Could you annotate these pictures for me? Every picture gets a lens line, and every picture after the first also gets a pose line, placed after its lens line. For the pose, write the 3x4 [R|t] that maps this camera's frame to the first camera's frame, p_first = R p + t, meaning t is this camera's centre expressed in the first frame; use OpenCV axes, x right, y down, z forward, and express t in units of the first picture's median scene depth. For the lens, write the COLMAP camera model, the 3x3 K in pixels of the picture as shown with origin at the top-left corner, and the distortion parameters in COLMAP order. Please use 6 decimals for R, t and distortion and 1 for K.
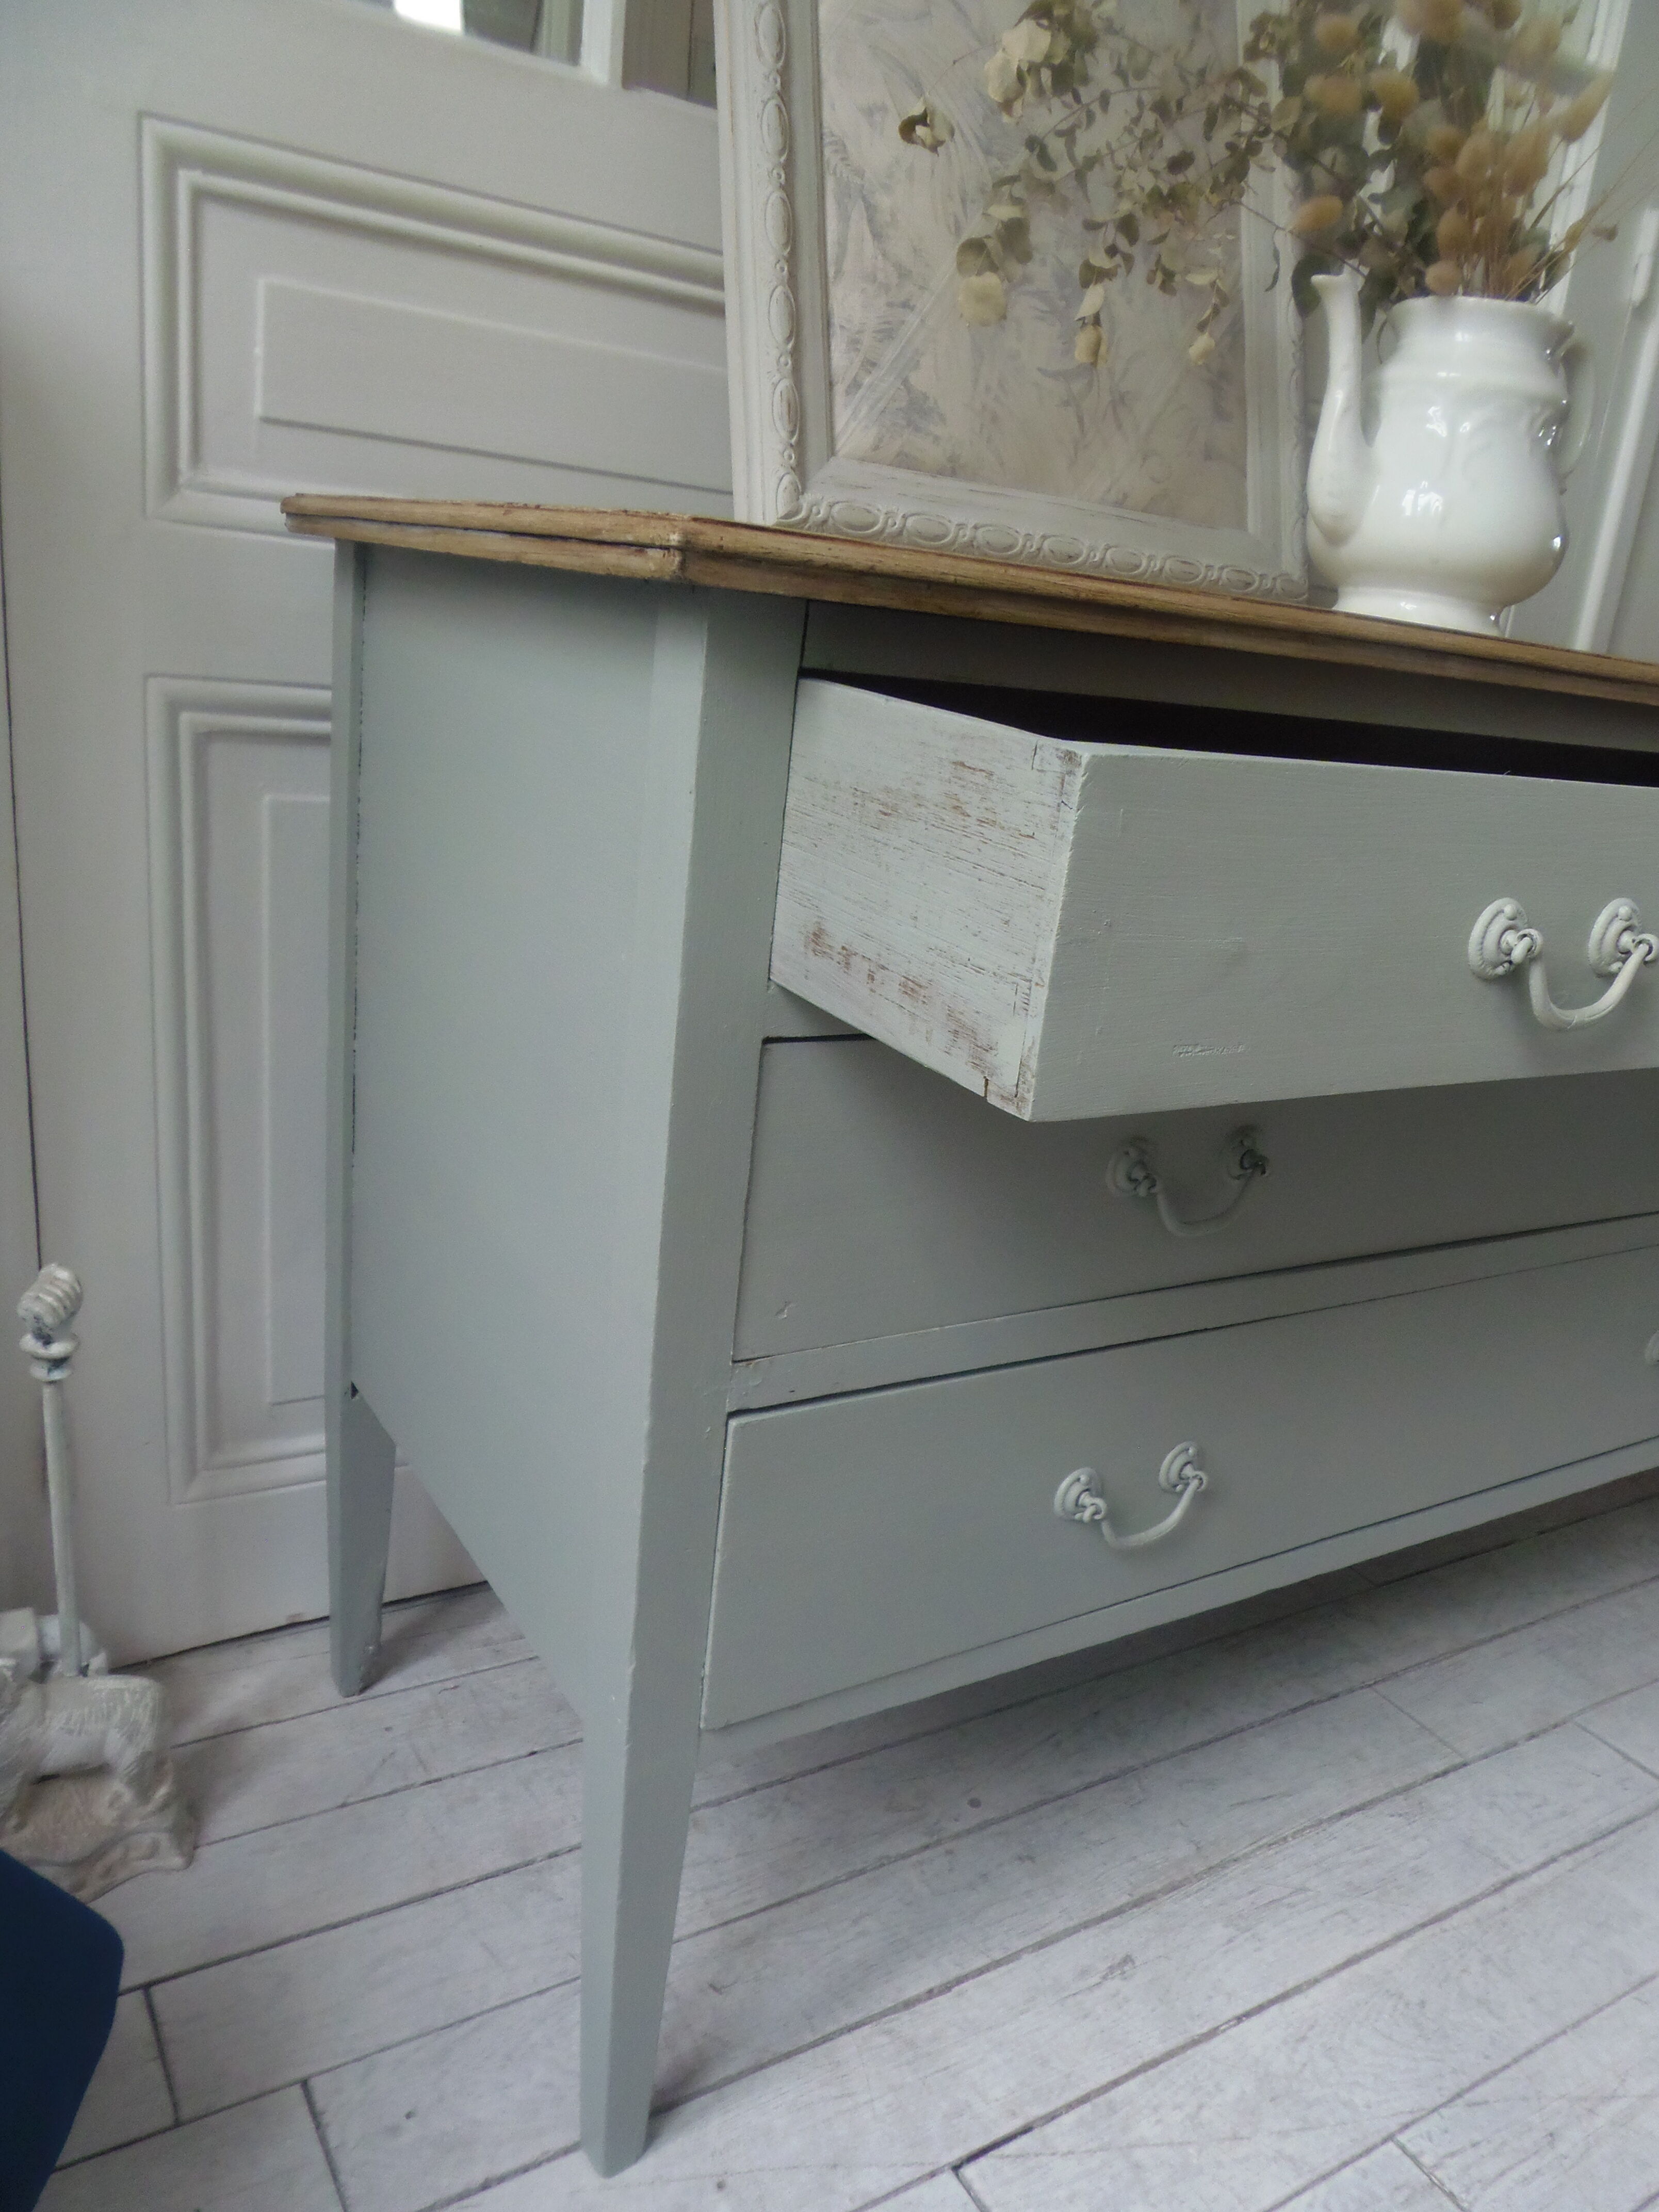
lens RADIAL K [[1579.5, 0, 850.8], [0, 1579.5, 1149.4], [0, 0, 1]] dist [-0.034647, 0.011200]
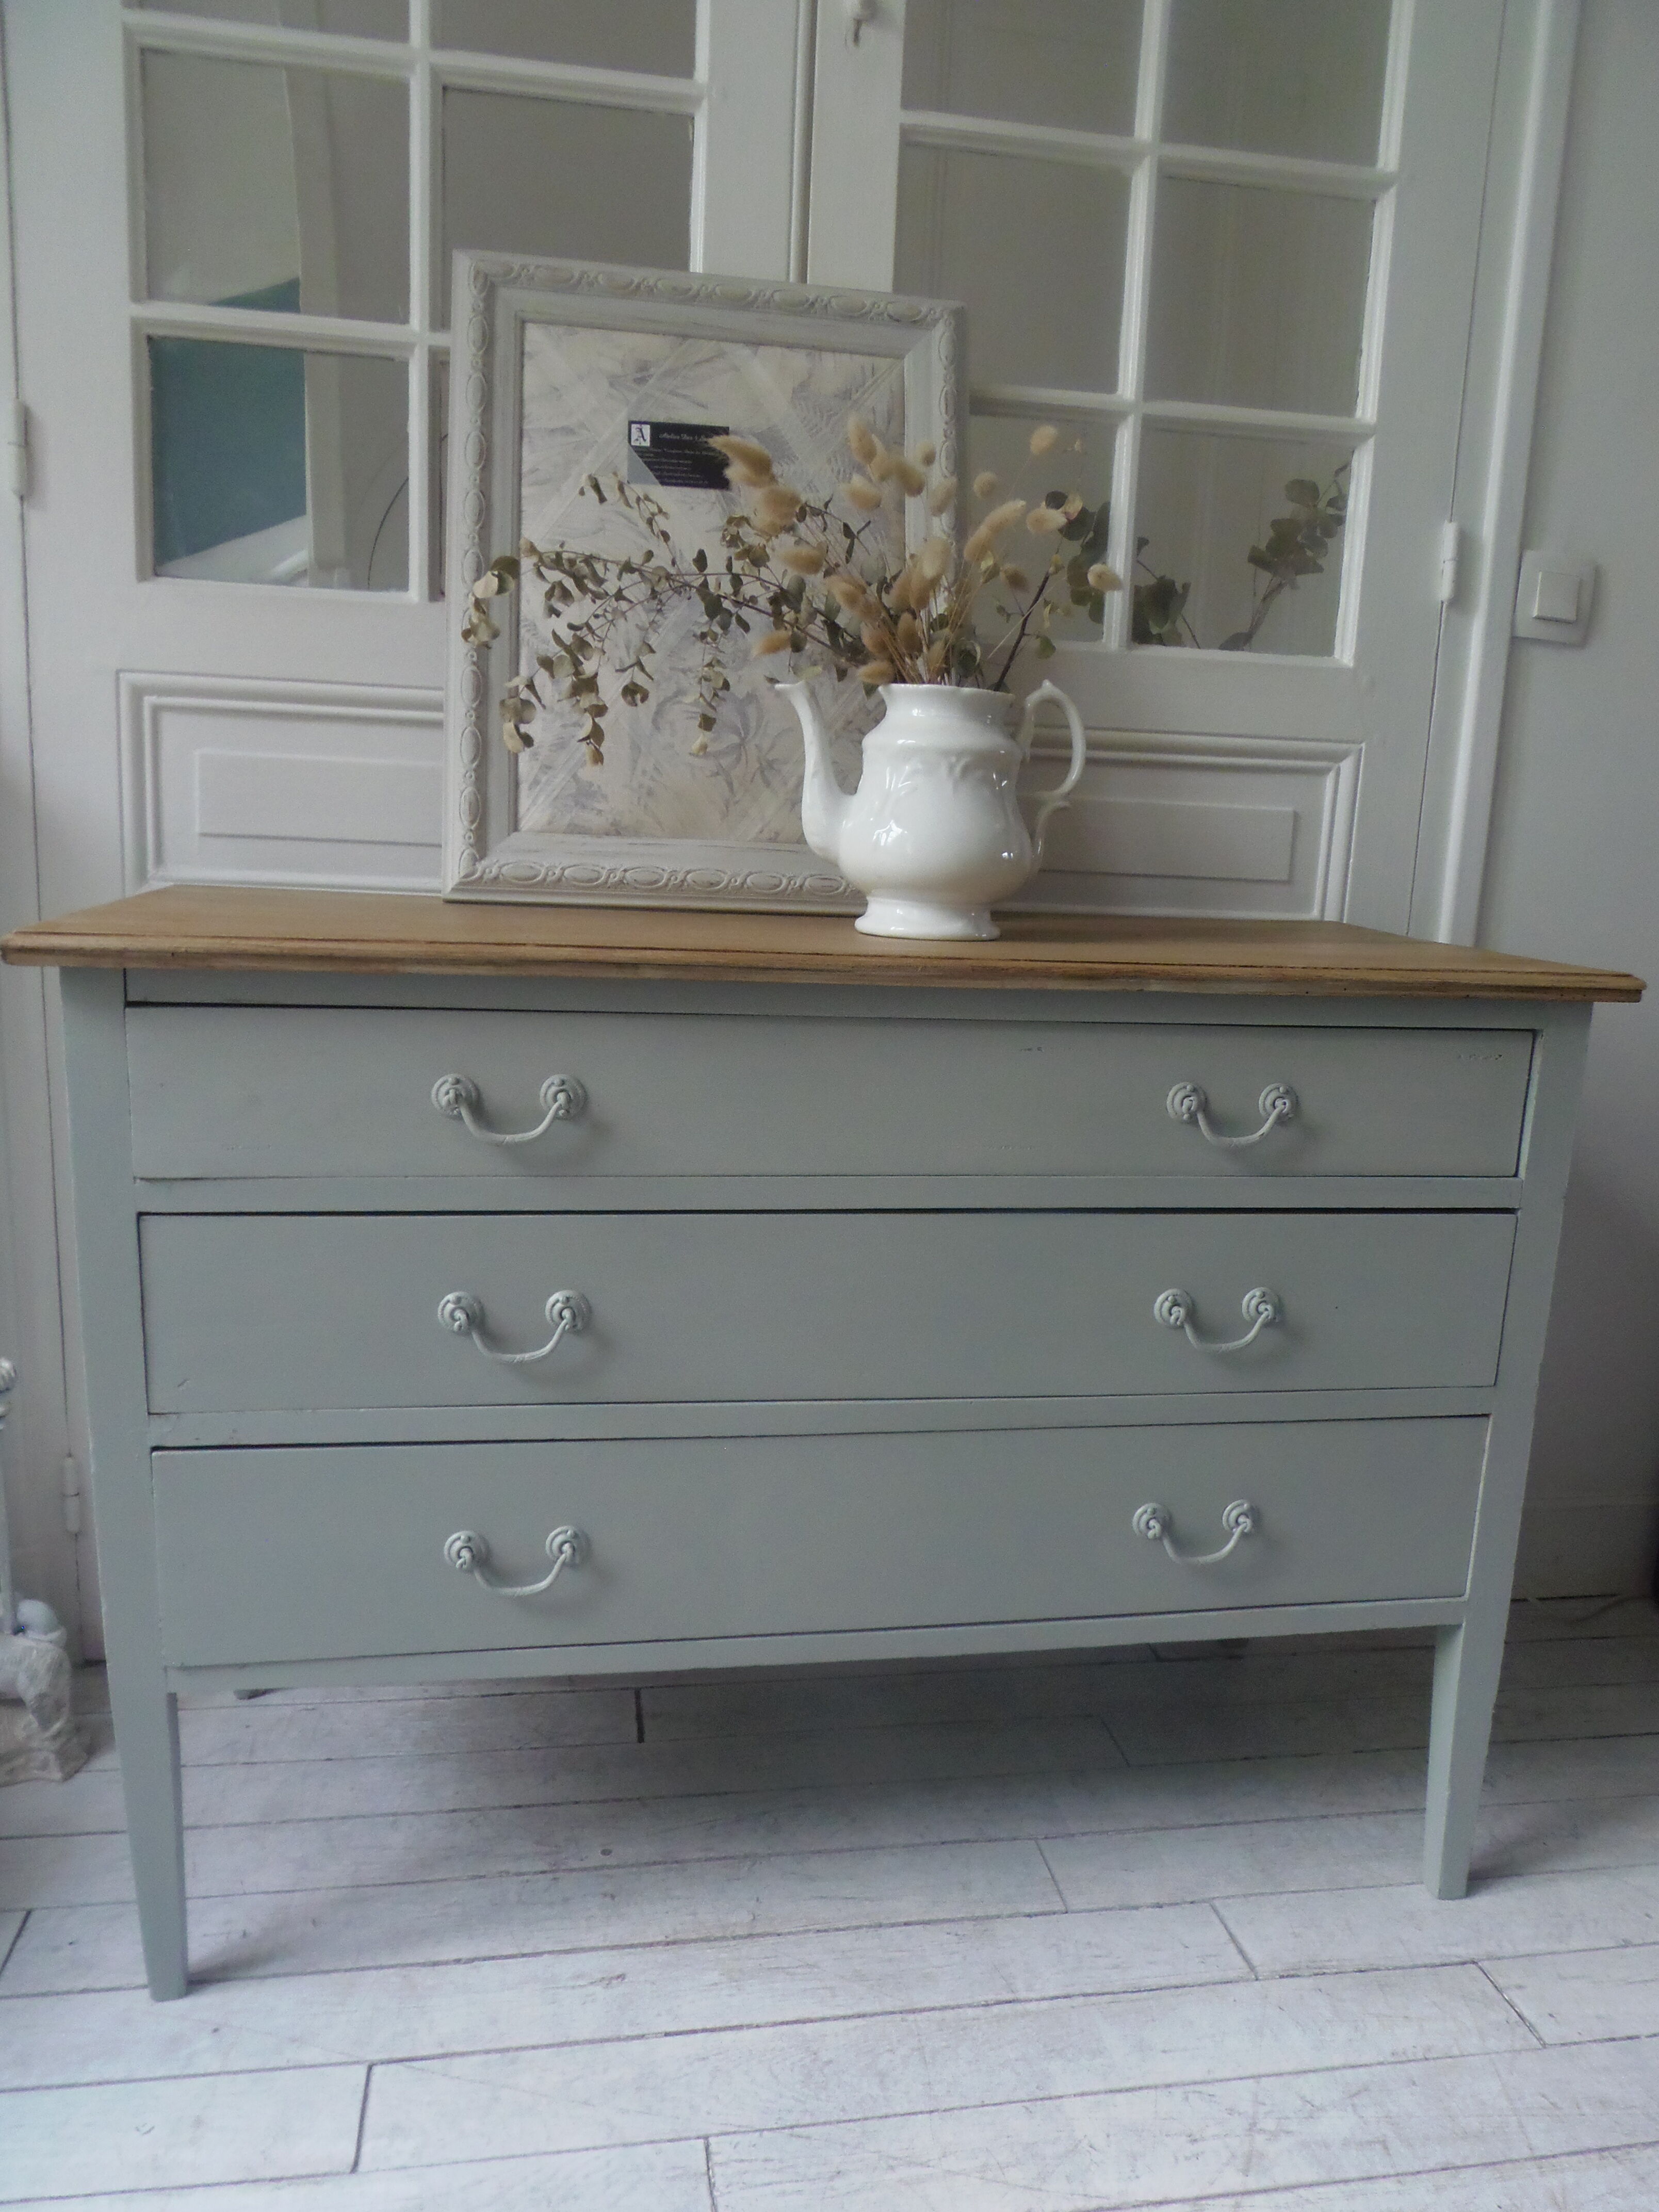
lens RADIAL K [[1579.5, 0, 874.3], [0, 1579.5, 1154.2], [0, 0, 1]] dist [-0.034647, 0.011200]
pose [[0.932652, 0.005751, -0.360730, 0.819734], [-0.058761, 0.988943, -0.136157, 0.029387], [0.355959, 0.148184, 0.922678, -0.174797]]
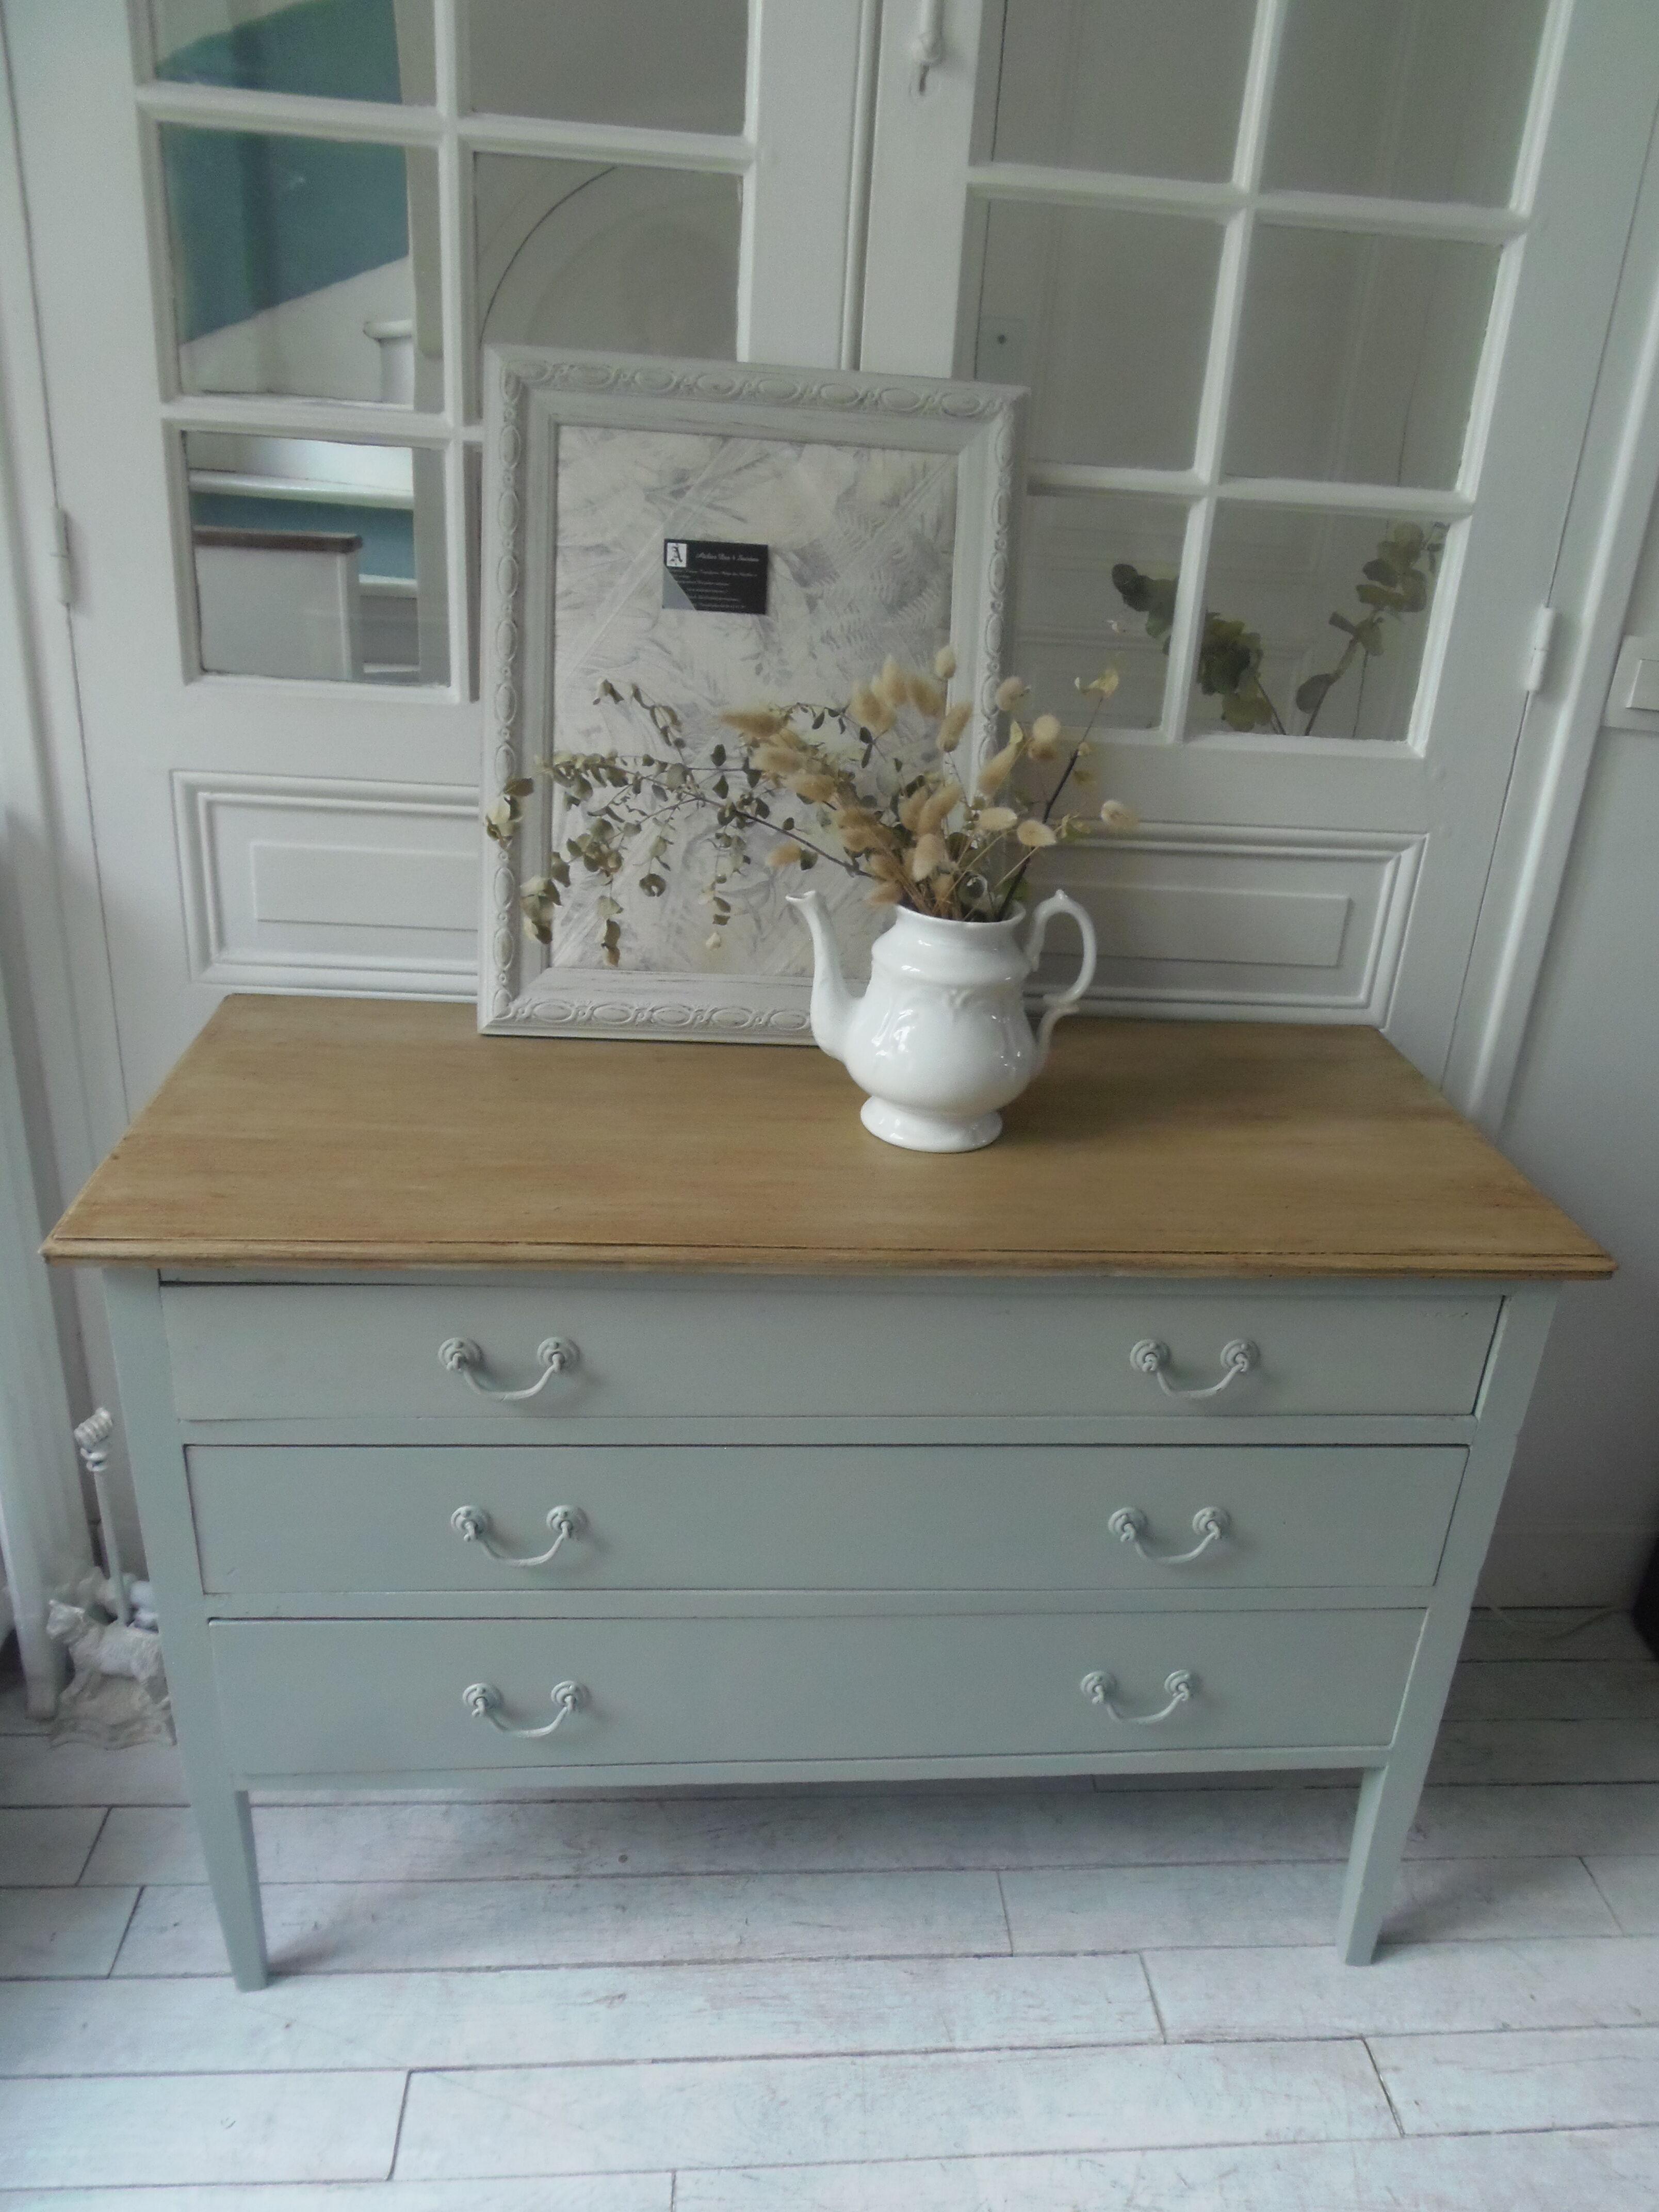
lens RADIAL K [[1579.5, 0, 901.4], [0, 1579.5, 1125.9], [0, 0, 1]] dist [-0.034647, 0.011200]
pose [[0.899726, 0.133960, -0.415388, 0.928983], [-0.113994, 0.990823, 0.072624, -0.438970], [0.421305, -0.017990, 0.906741, -0.215523]]
